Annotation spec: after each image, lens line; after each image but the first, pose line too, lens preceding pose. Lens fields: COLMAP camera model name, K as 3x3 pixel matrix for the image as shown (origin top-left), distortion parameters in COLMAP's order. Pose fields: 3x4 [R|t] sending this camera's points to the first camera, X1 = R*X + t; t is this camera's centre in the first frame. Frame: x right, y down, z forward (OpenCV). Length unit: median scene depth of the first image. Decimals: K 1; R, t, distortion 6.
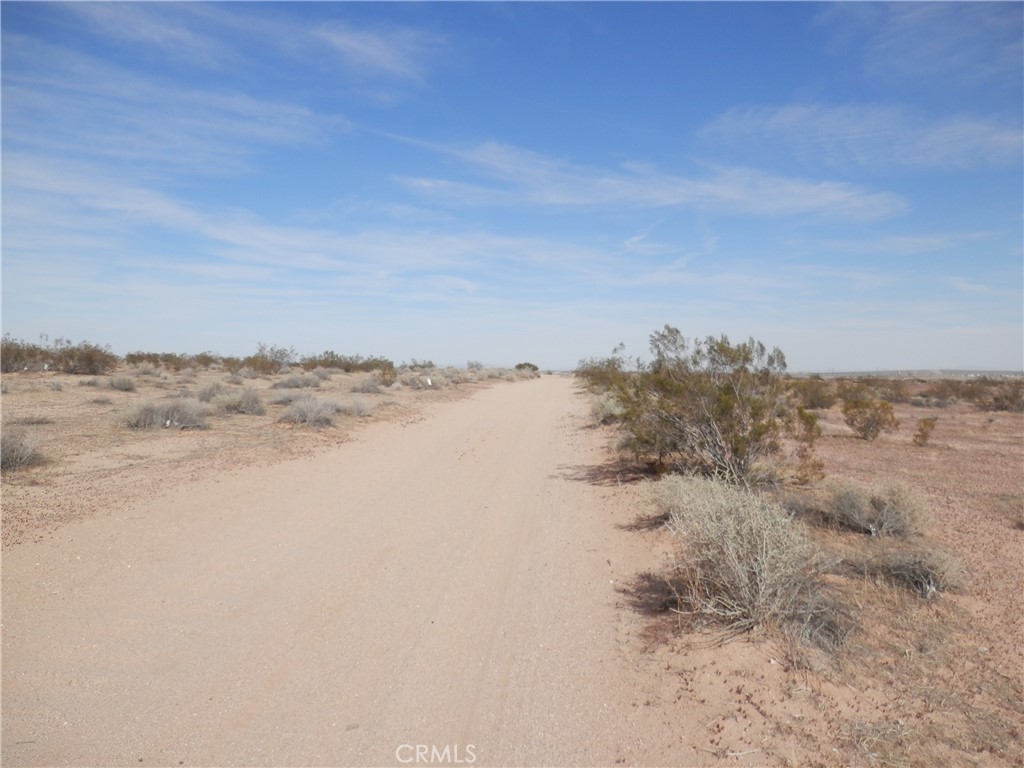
lens RADIAL K [[768.0, 0, 503.5], [0, 768.0, 374.1], [0, 0, 1]] dist [0.020152, -0.004990]
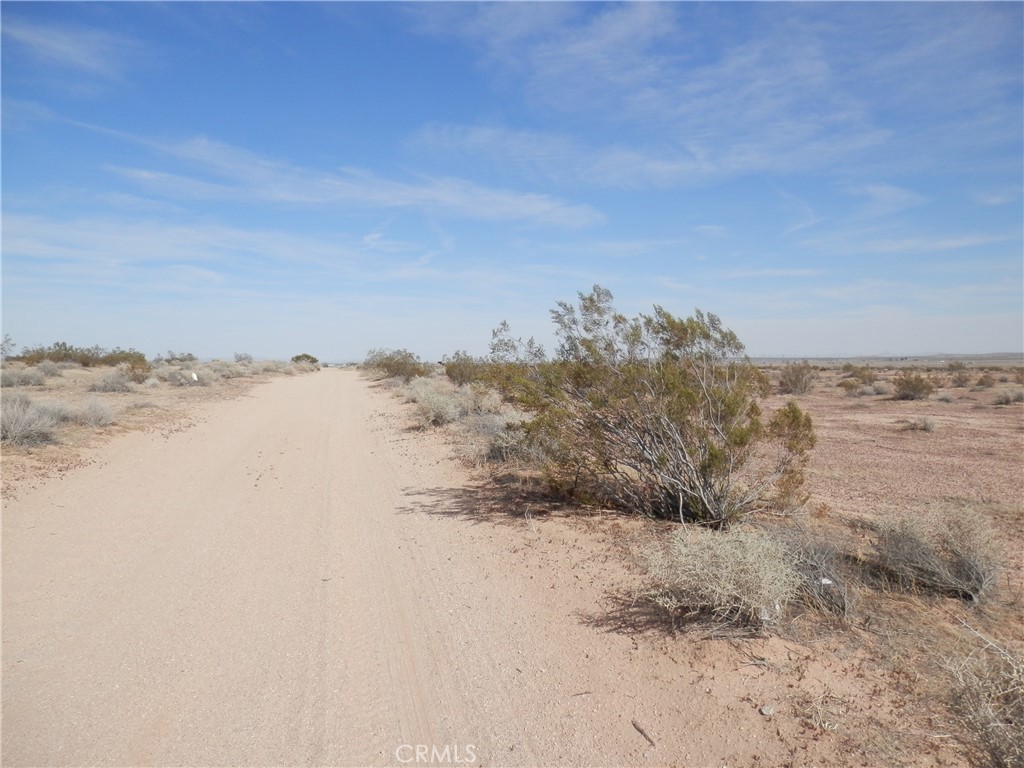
lens RADIAL K [[768.0, 0, 513.7], [0, 768.0, 373.0], [0, 0, 1]] dist [0.020152, -0.004990]
pose [[0.954177, -0.010850, 0.299047, -0.016818], [0.008430, 0.999920, 0.009382, 0.001112], [-0.299125, -0.006431, 0.954192, 0.101722]]
